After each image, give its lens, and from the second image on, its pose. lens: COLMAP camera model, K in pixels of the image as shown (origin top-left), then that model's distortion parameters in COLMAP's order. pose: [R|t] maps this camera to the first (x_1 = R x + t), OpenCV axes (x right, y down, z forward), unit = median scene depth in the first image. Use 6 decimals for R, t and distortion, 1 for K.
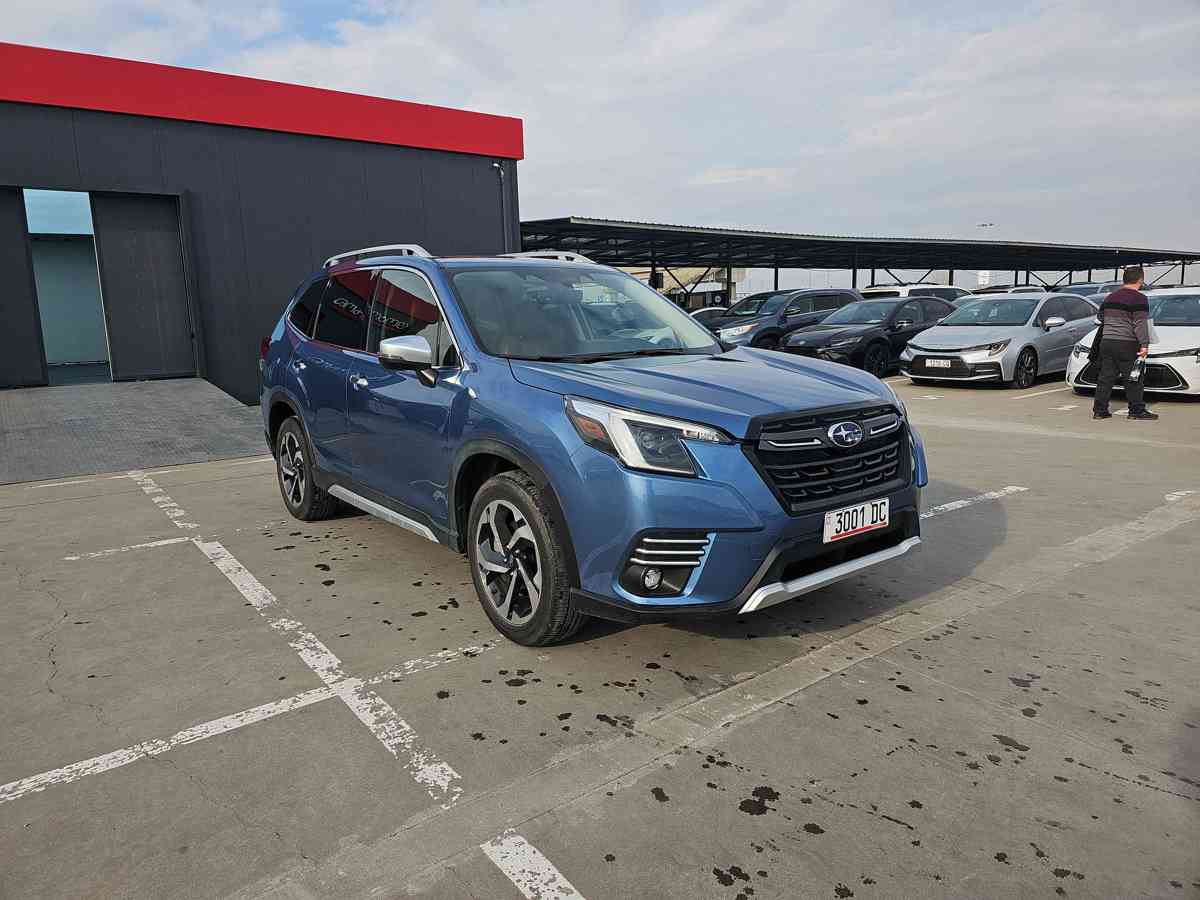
lens RADIAL K [[777.0, 0, 593.6], [0, 777.0, 447.3], [0, 0, 1]] dist [0.070947, -0.066843]
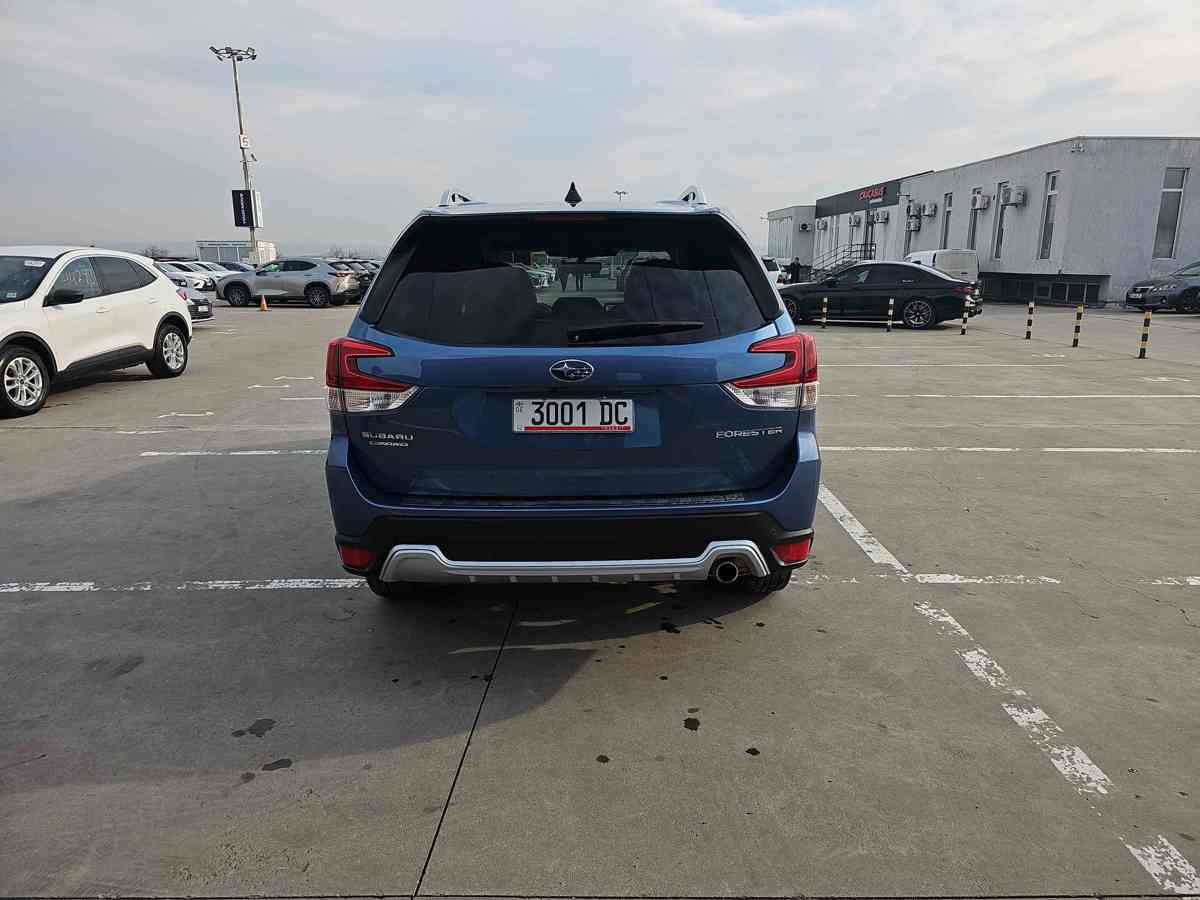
lens RADIAL K [[781.9, 0, 603.1], [0, 781.9, 435.8], [0, 0, 1]] dist [0.073251, -0.067259]
pose [[-0.792630, -0.103665, 0.600825, -1.194034], [0.124815, 0.936981, 0.326325, -0.490324], [-0.596791, 0.333647, -0.729740, 2.805575]]
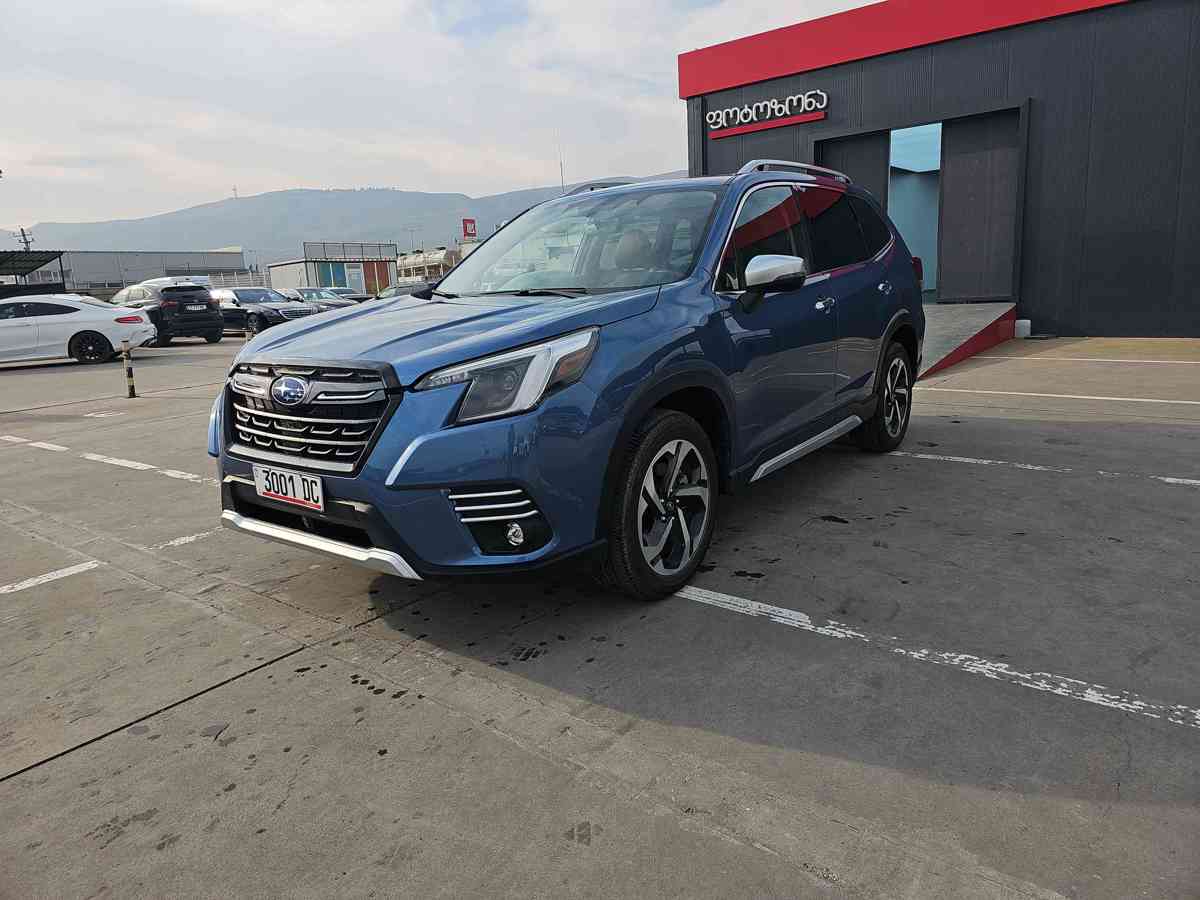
lens RADIAL K [[777.0, 0, 593.6], [0, 777.0, 447.3], [0, 0, 1]] dist [0.070947, -0.066843]
pose [[0.262392, 0.211968, -0.941393, 1.247379], [-0.115077, 0.975487, 0.187570, -0.158991], [0.958075, 0.059116, 0.280353, 1.063845]]
